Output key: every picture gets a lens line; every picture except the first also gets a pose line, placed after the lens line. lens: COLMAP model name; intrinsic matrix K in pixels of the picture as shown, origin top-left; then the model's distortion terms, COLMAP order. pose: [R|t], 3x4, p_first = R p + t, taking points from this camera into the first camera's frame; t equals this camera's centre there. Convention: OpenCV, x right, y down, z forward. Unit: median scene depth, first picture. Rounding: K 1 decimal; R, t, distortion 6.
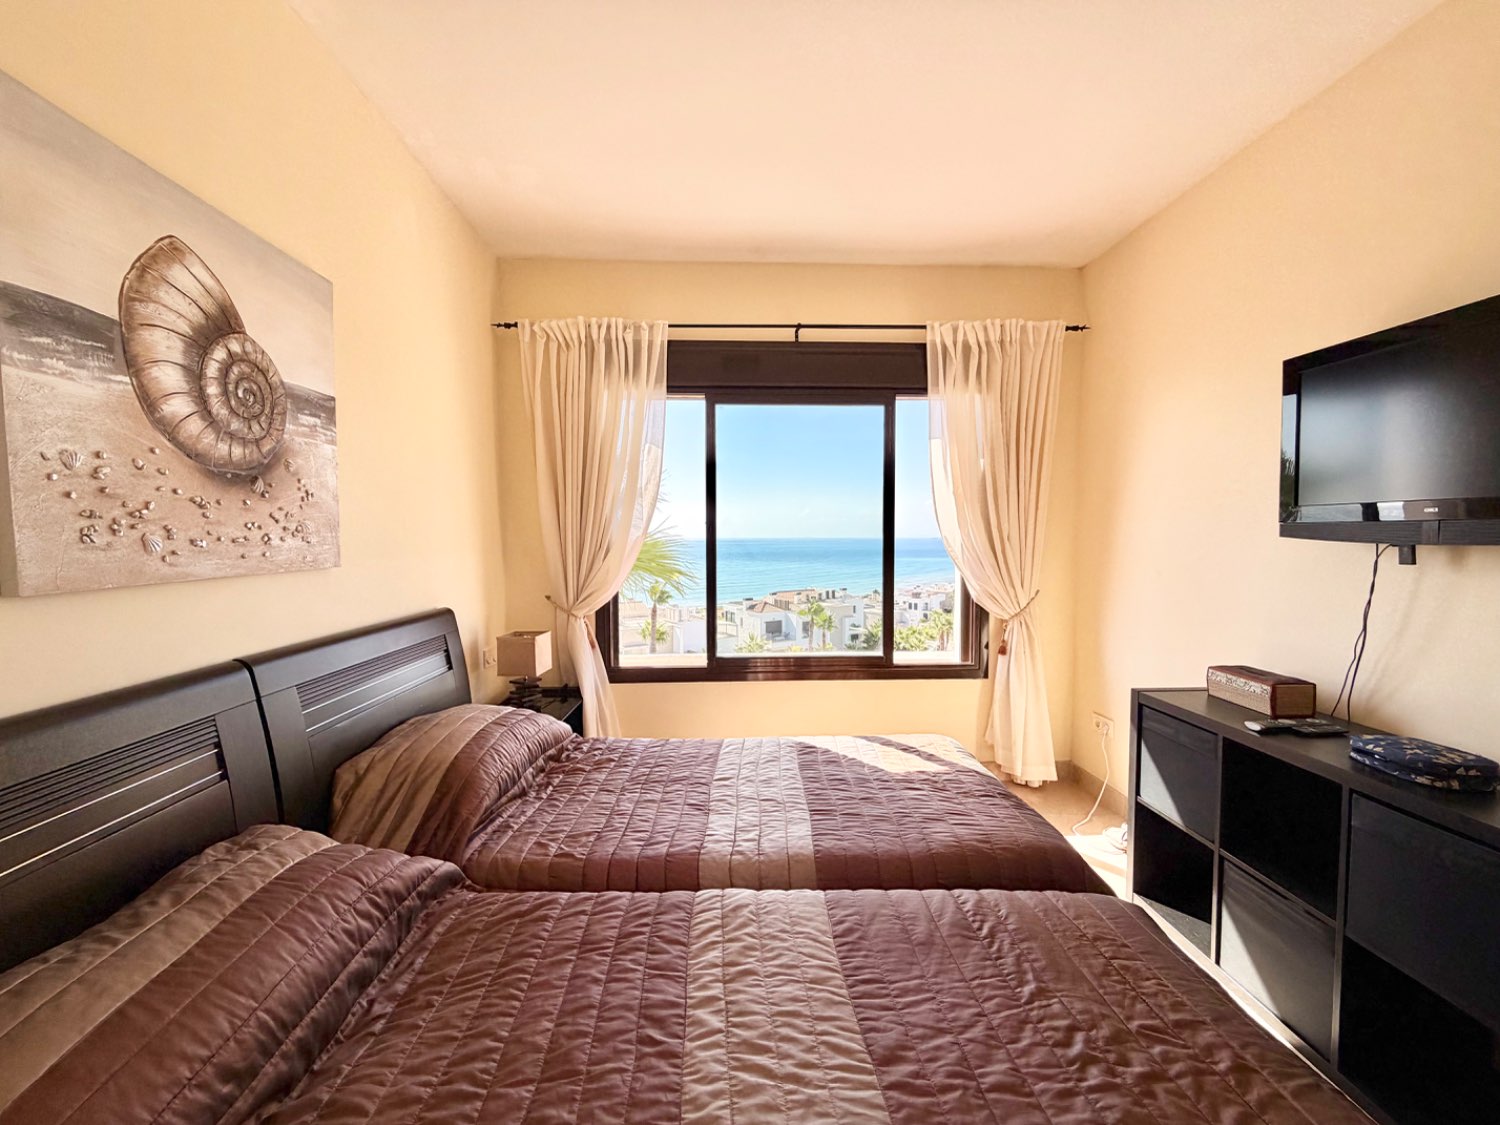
lens RADIAL K [[602.5, 0, 750.0], [0, 602.5, 562.5], [0, 0, 1]] dist [-0.001003, 0.000111]
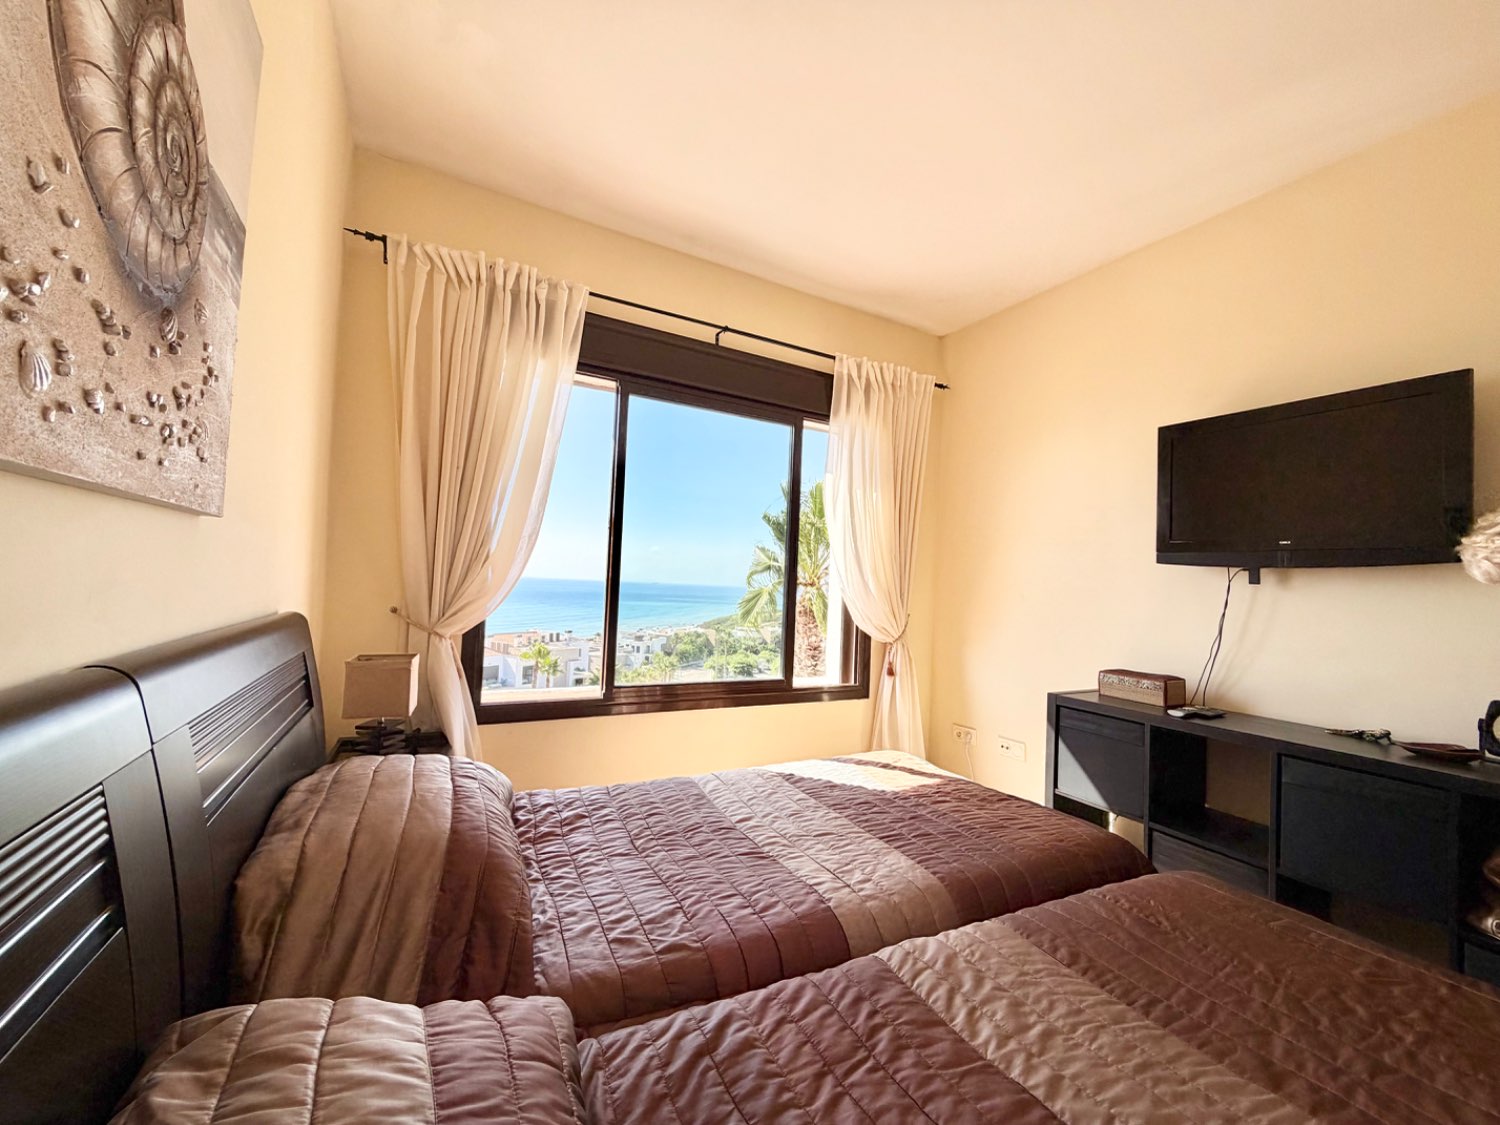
lens RADIAL K [[599.7, 0, 745.6], [0, 599.7, 563.3], [0, 0, 1]] dist [-0.000361, 0.000472]
pose [[0.895457, 0.056875, 0.441501, -0.394530], [-0.024659, 0.996619, -0.078374, 0.067482], [-0.444465, 0.059293, 0.893831, 0.224188]]
